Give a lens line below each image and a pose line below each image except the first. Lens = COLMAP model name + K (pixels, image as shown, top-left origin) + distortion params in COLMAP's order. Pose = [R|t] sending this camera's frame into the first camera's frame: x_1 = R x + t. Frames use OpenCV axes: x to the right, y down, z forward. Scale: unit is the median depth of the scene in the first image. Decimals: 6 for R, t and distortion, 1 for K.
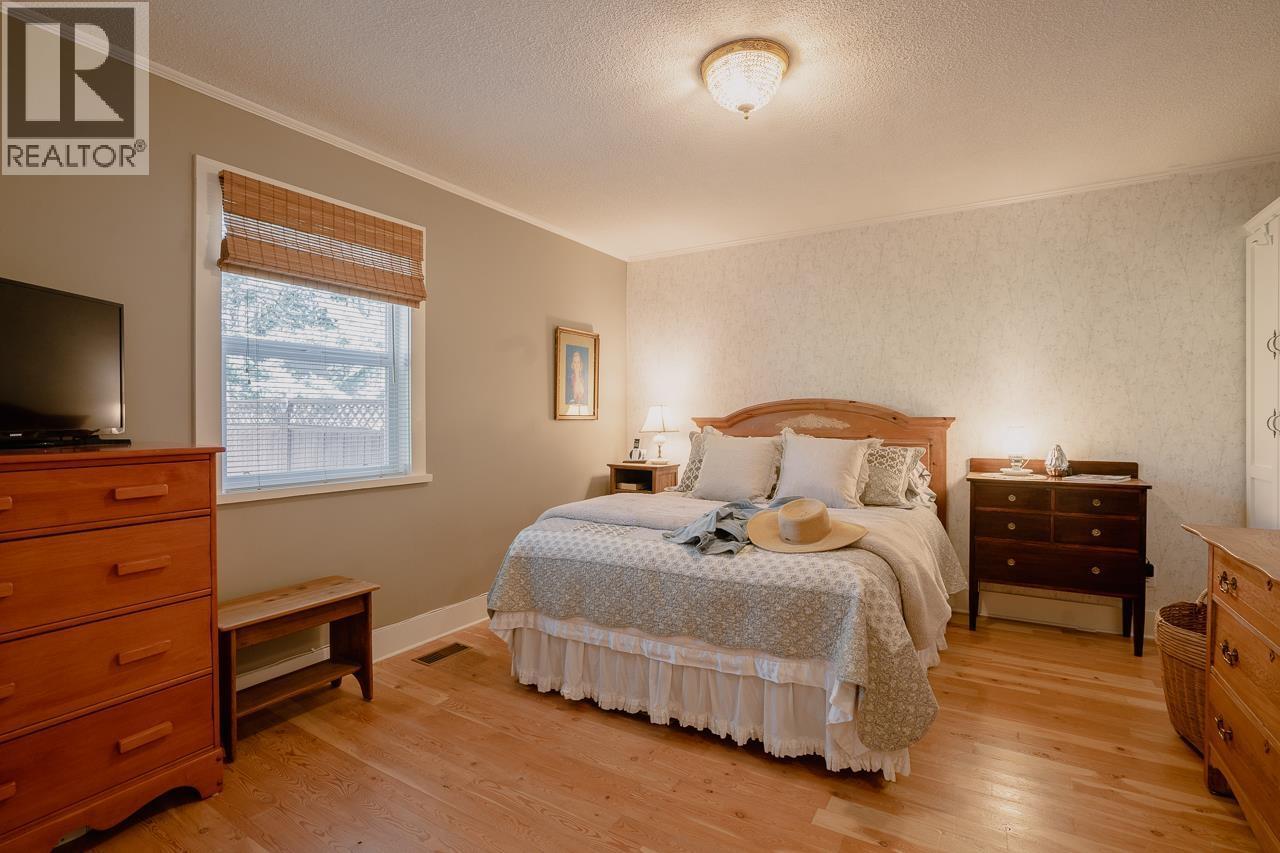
lens RADIAL K [[589.3, 0, 640.0], [0, 589.3, 426.5], [0, 0, 1]] dist [-0.048086, 0.017008]
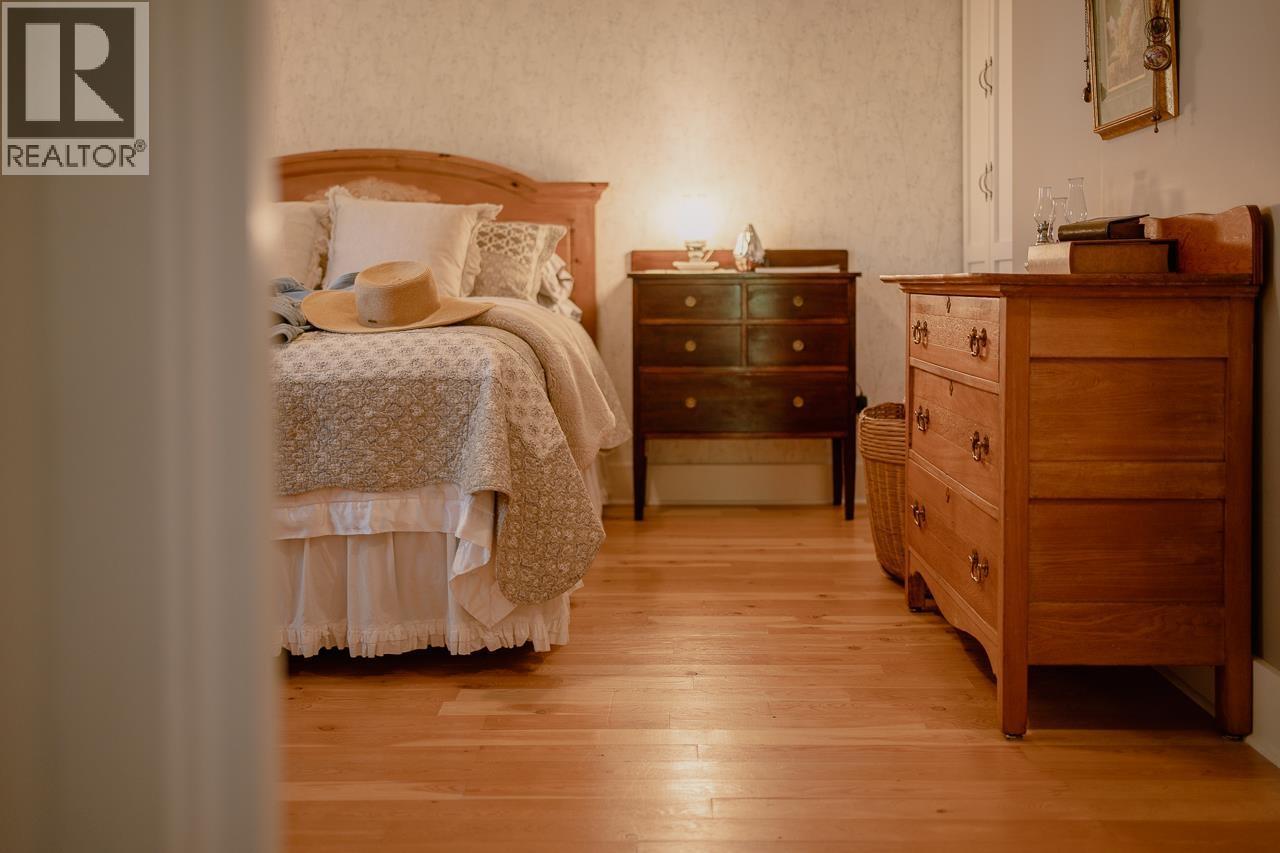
lens RADIAL K [[1441.1, 0, 640.0], [0, 1441.1, 426.5], [0, 0, 1]] dist [-0.033723, -0.004640]
pose [[0.858920, -0.021306, 0.511667, -0.275385], [0.007632, 0.999556, 0.028810, 0.262317], [-0.512053, -0.020840, 0.858701, -0.421907]]
